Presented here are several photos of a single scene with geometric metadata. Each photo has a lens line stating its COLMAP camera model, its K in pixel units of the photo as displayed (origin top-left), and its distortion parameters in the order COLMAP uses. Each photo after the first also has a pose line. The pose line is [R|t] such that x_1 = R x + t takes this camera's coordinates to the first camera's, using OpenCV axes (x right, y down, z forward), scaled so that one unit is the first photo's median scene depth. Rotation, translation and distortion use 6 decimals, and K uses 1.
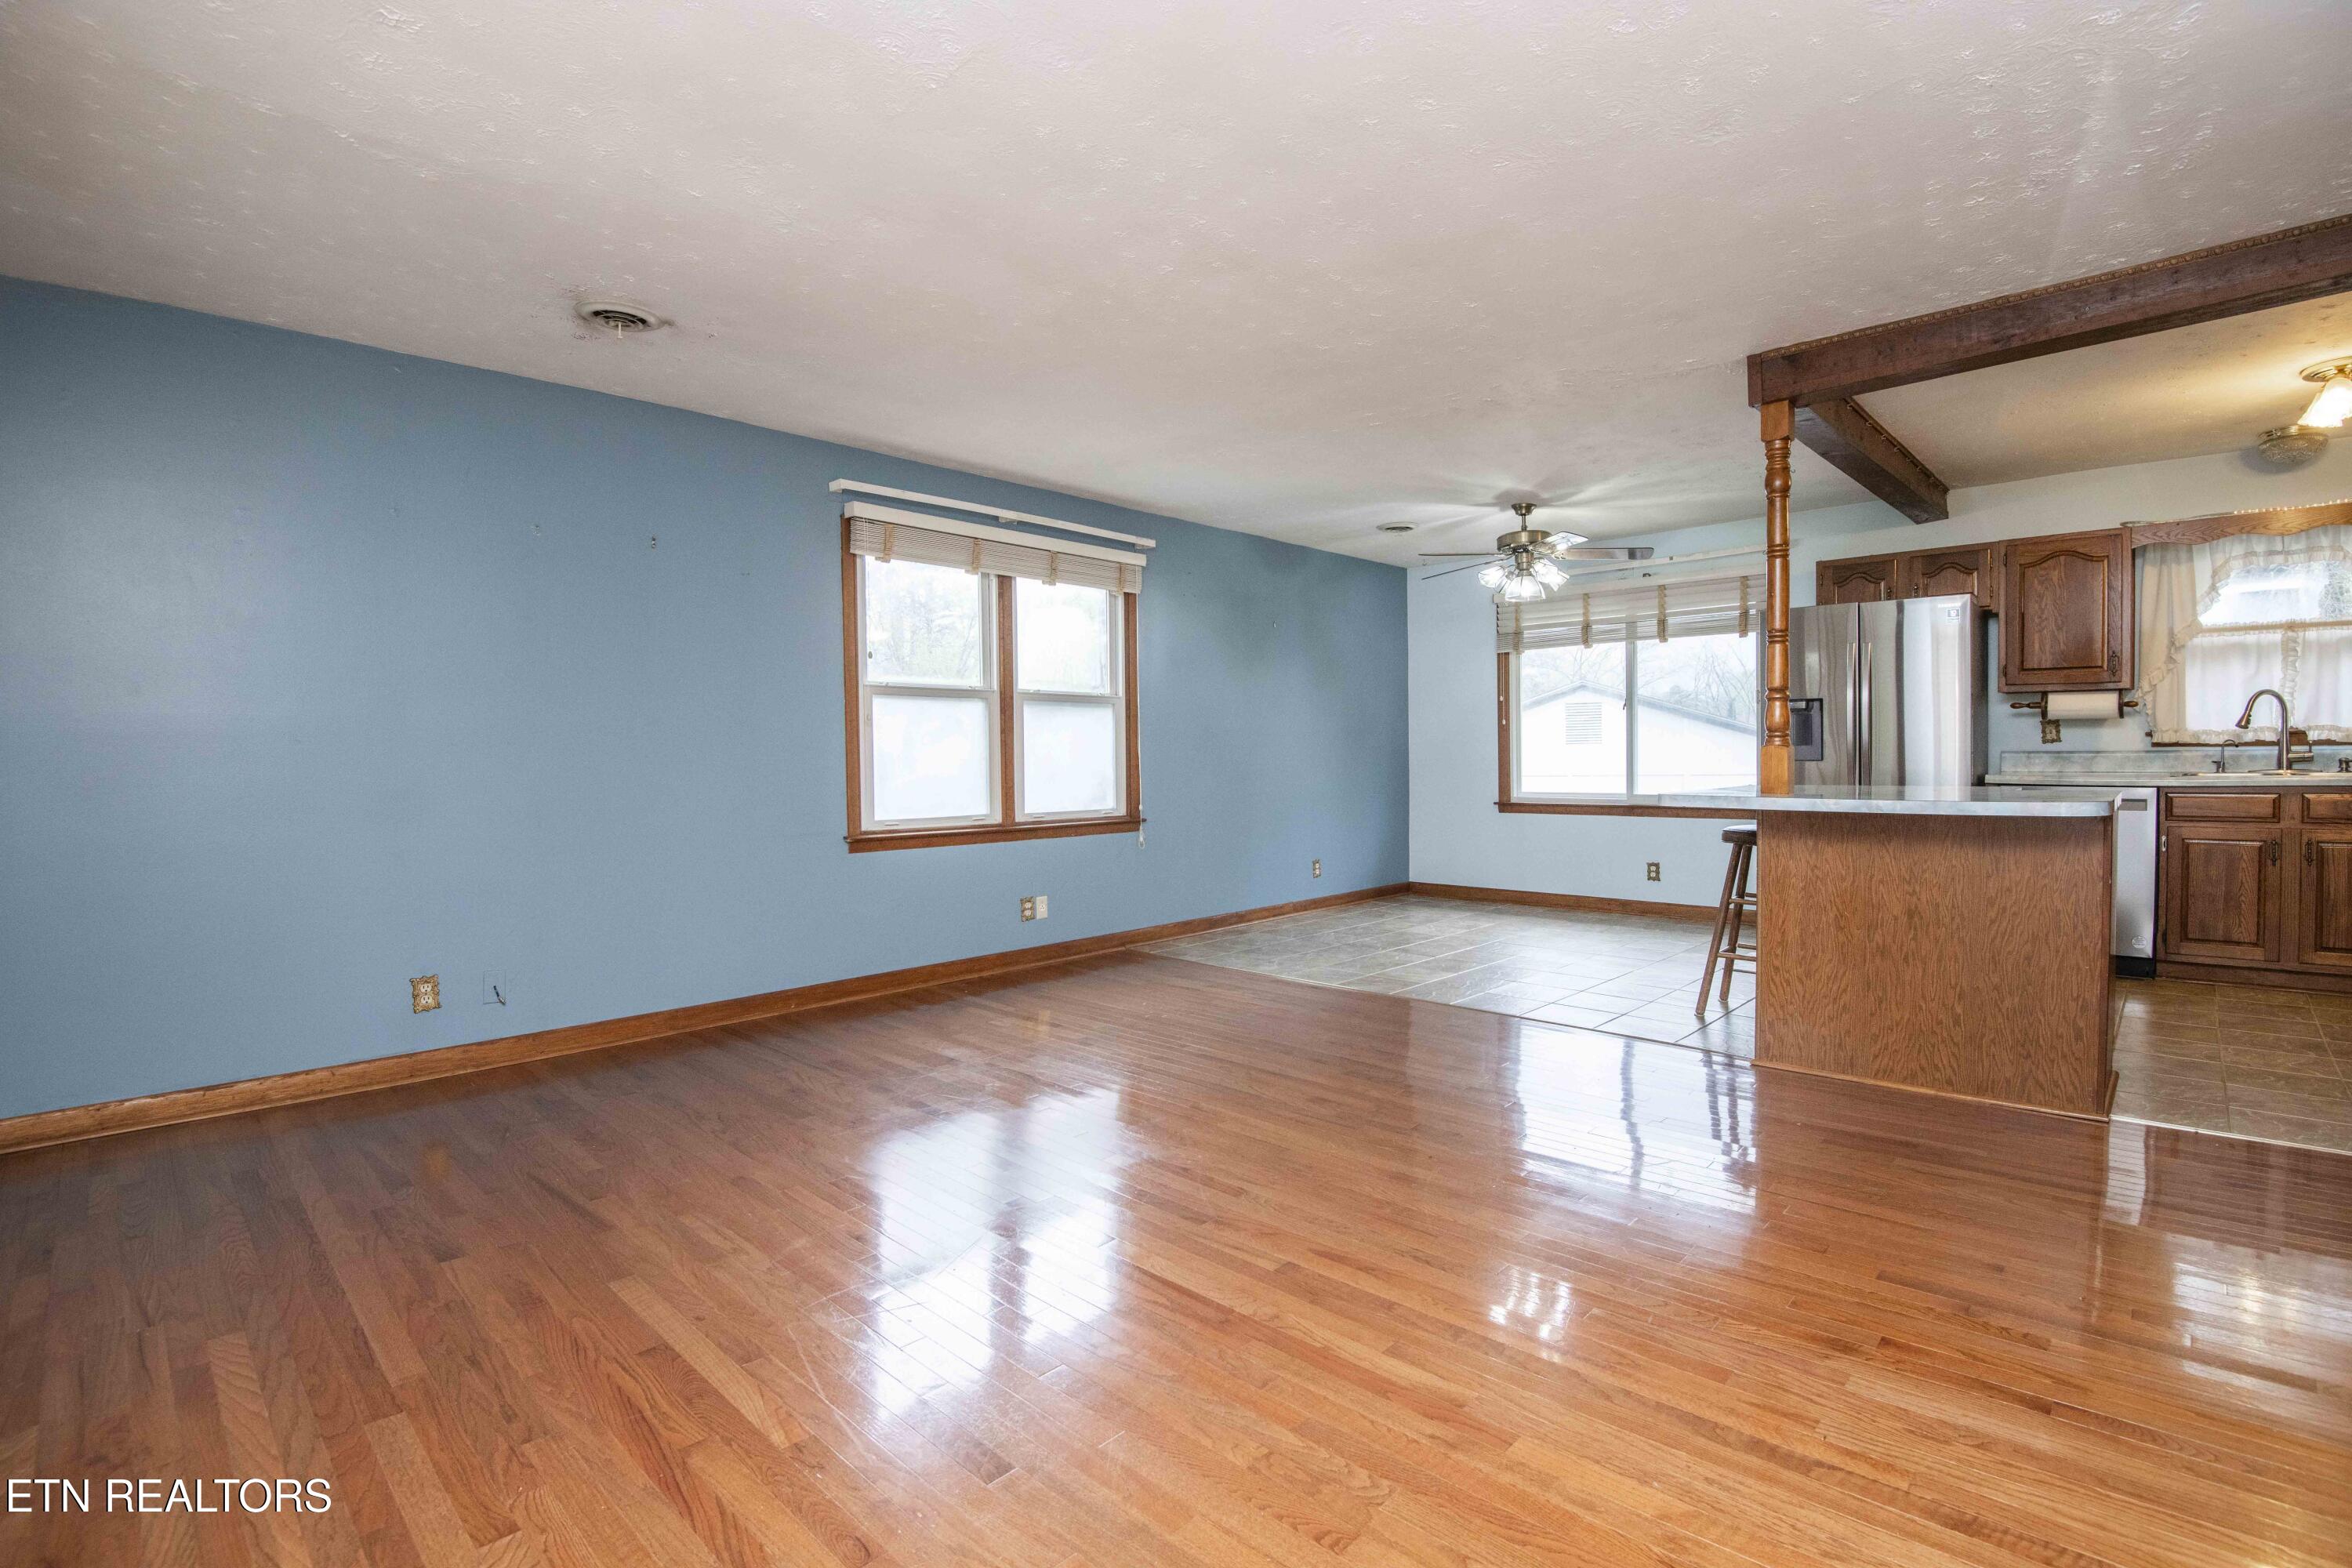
lens RADIAL K [[1086.4, 0, 1172.2], [0, 1086.4, 772.2], [0, 0, 1]] dist [-0.021981, -0.010464]
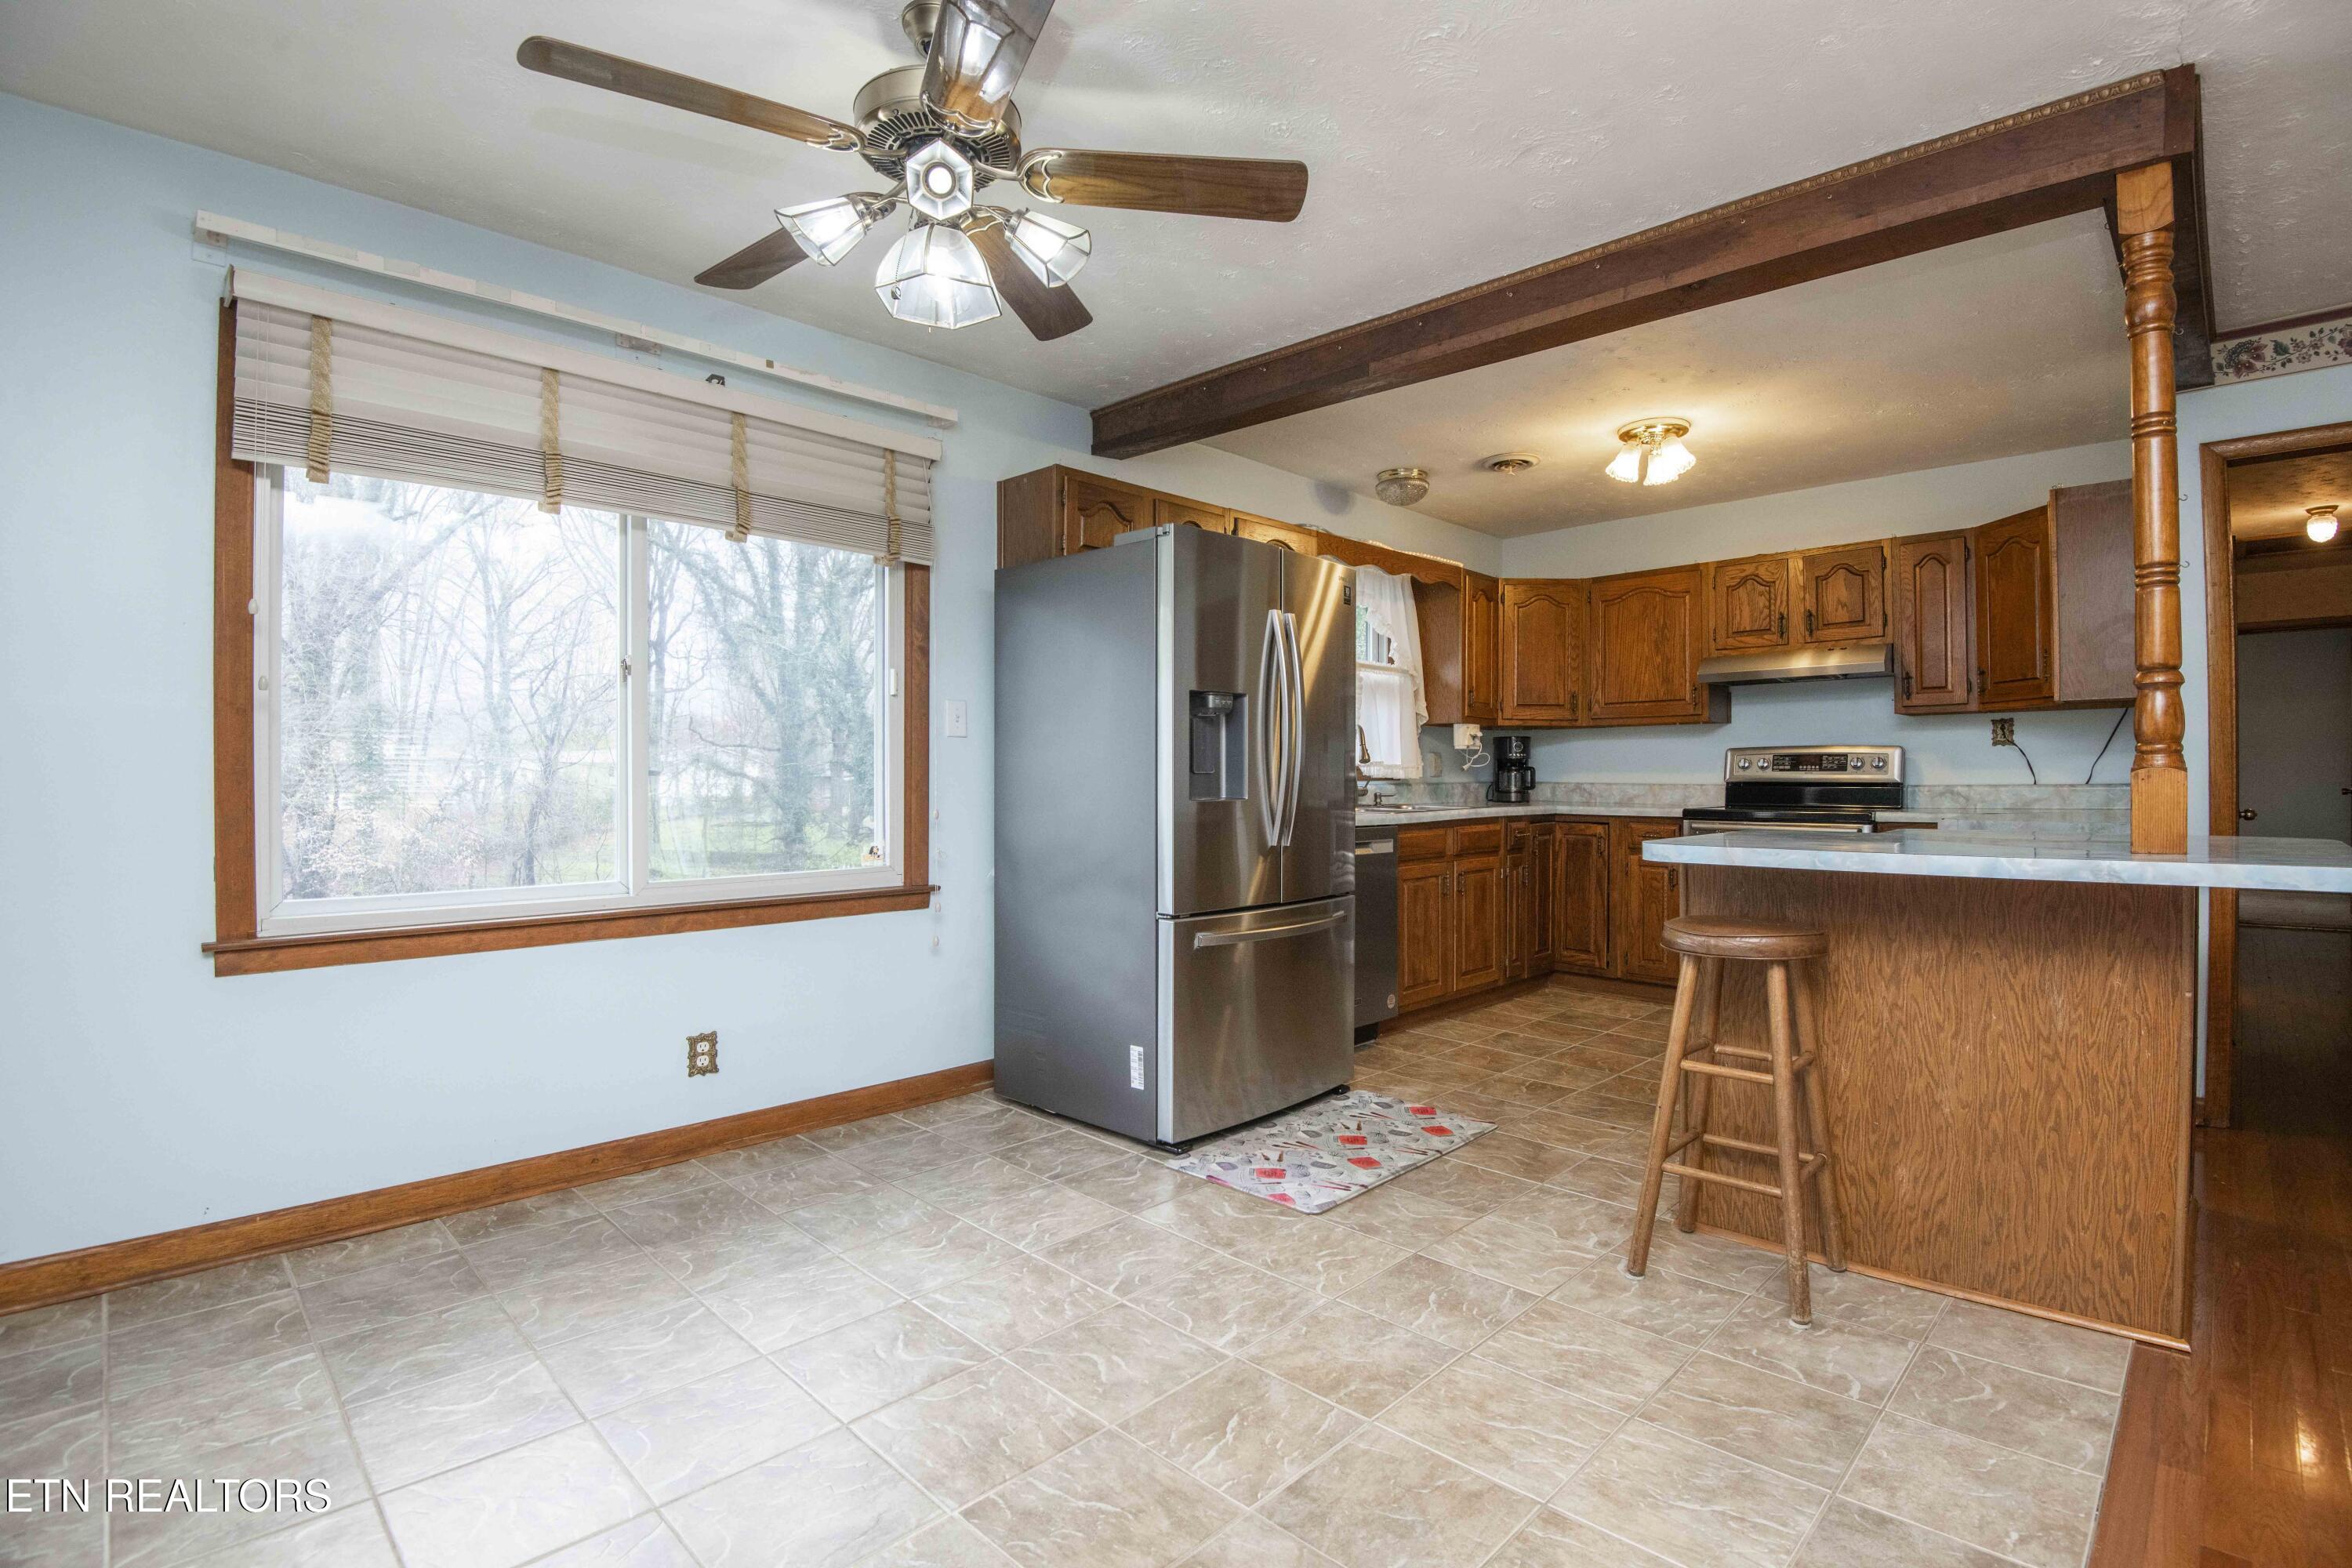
lens RADIAL K [[1086.4, 0, 1190.9], [0, 1086.4, 774.3], [0, 0, 1]] dist [-0.021981, -0.010464]
pose [[0.000386, 0.014953, 0.999888, 0.004637], [0.013705, 0.999794, -0.014957, -0.012669], [-0.999906, 0.013709, 0.000181, 0.808173]]
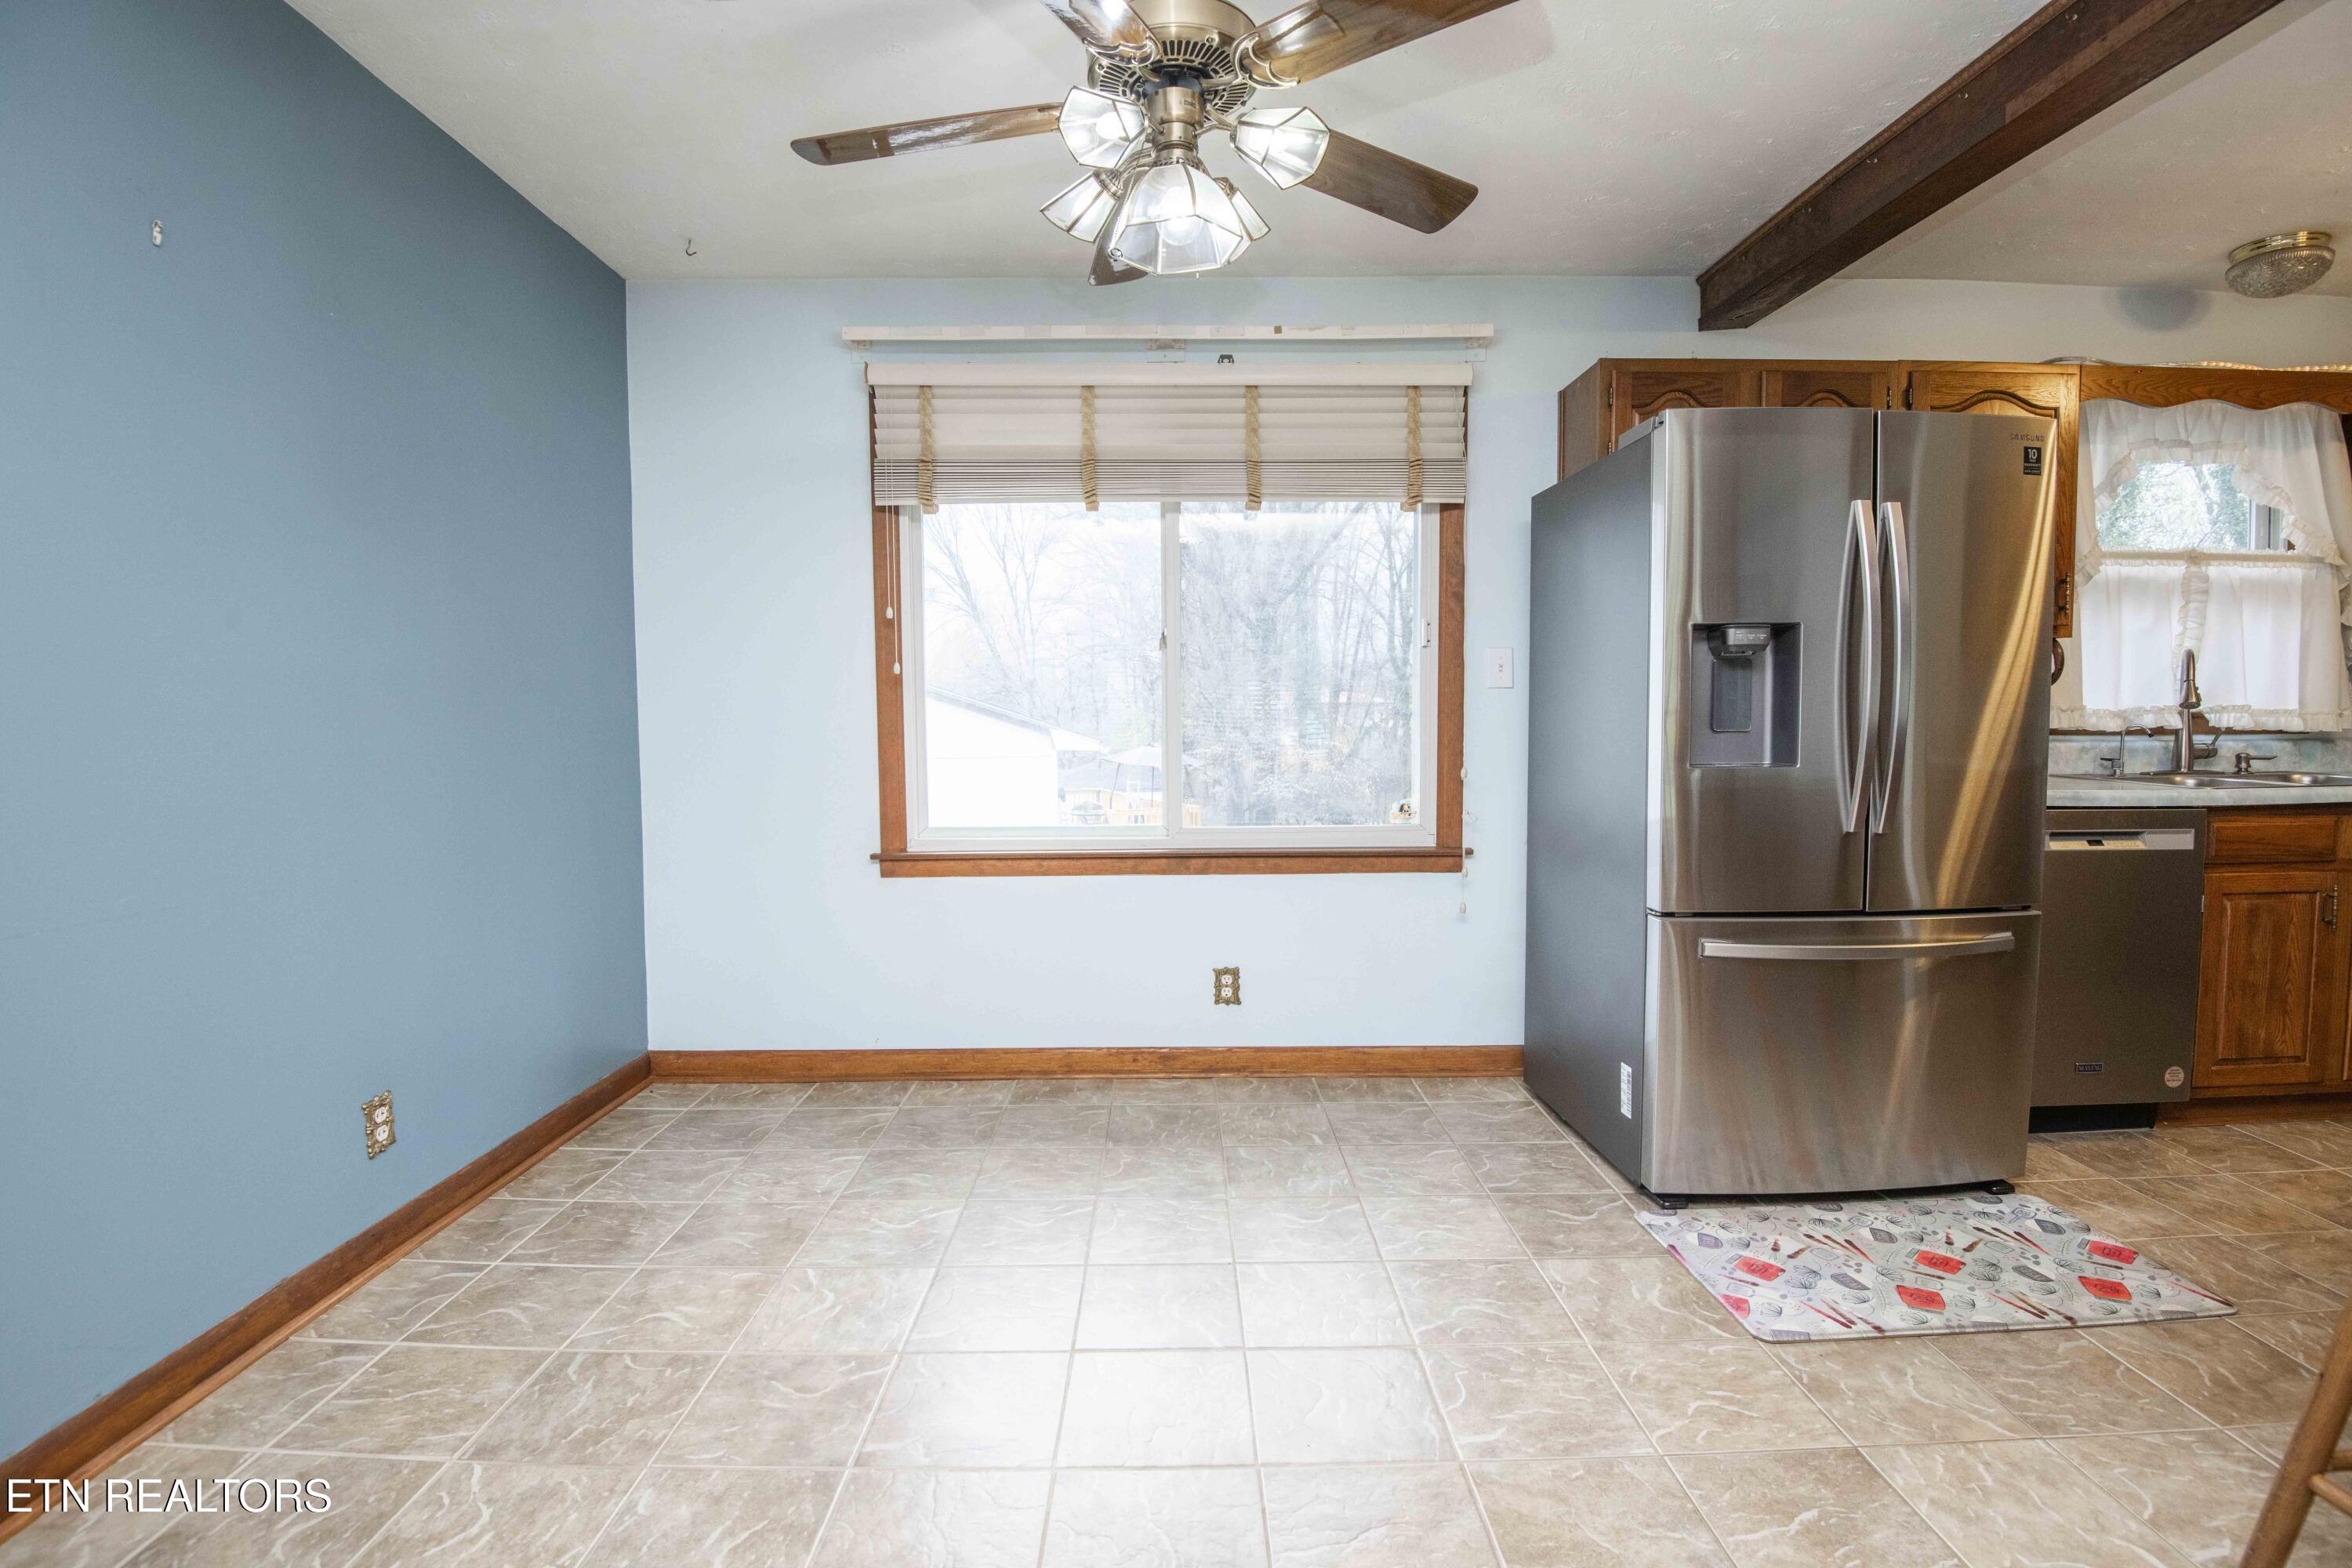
lens RADIAL K [[1086.4, 0, 1168.5], [0, 1086.4, 777.1], [0, 0, 1]] dist [-0.021981, -0.010464]
pose [[0.707212, -0.029062, 0.706404, 0.088031], [0.007300, 0.999402, 0.033808, -0.018212], [-0.706964, -0.018753, 0.707001, 0.685060]]
